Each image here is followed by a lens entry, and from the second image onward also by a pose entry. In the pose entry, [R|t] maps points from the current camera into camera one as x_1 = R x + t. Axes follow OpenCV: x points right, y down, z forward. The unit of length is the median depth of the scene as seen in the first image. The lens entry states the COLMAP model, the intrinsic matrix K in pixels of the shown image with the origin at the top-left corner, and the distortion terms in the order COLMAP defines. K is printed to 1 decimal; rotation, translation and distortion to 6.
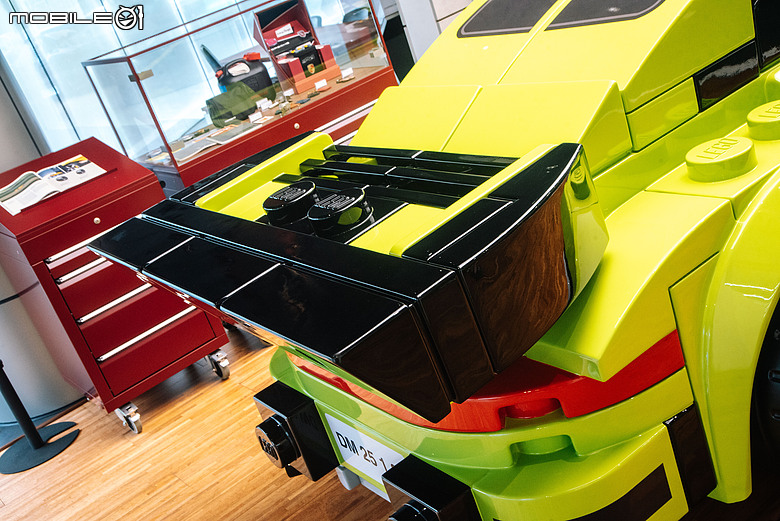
lens RADIAL K [[860.9, 0, 388.0], [0, 860.9, 275.1], [0, 0, 1]] dist [0.115696, 0.022053]
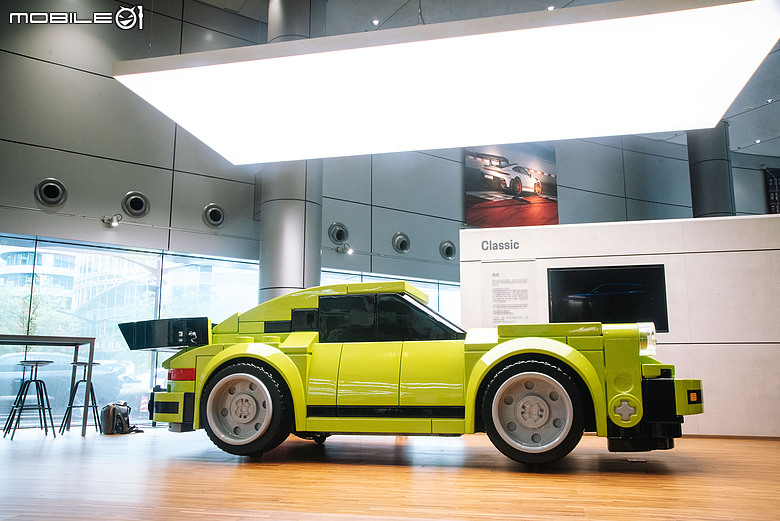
lens RADIAL K [[615.5, 0, 390.0], [0, 615.5, 260.5], [0, 0, 1]] dist [-0.003161, -0.001117]
pose [[0.608568, 0.170406, -0.774989, 2.785438], [-0.495504, 0.844450, -0.203420, -0.204082], [0.619775, 0.507805, 0.598342, -0.308975]]
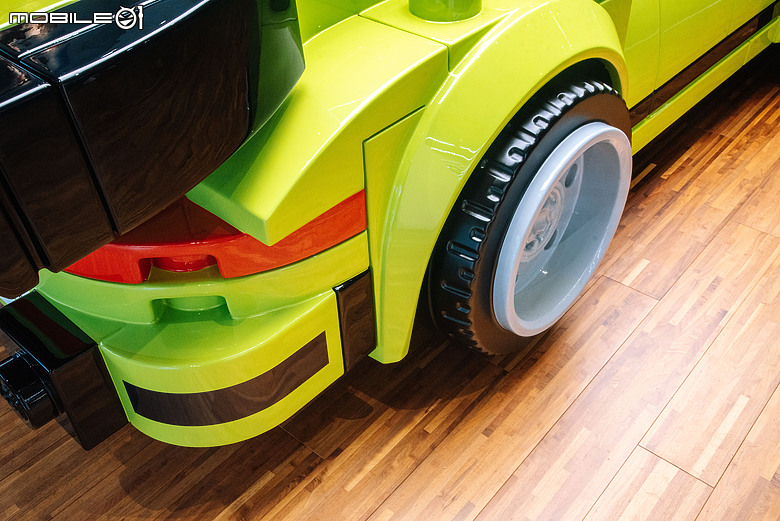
lens RADIAL K [[748.4, 0, 390.0], [0, 748.4, 260.5], [0, 0, 1]] dist [-0.004486, 0.002913]
pose [[0.936970, 0.091580, 0.337196, 0.109797], [-0.172799, 0.960217, 0.219370, -0.035459], [-0.303691, -0.263810, 0.915520, 0.292014]]
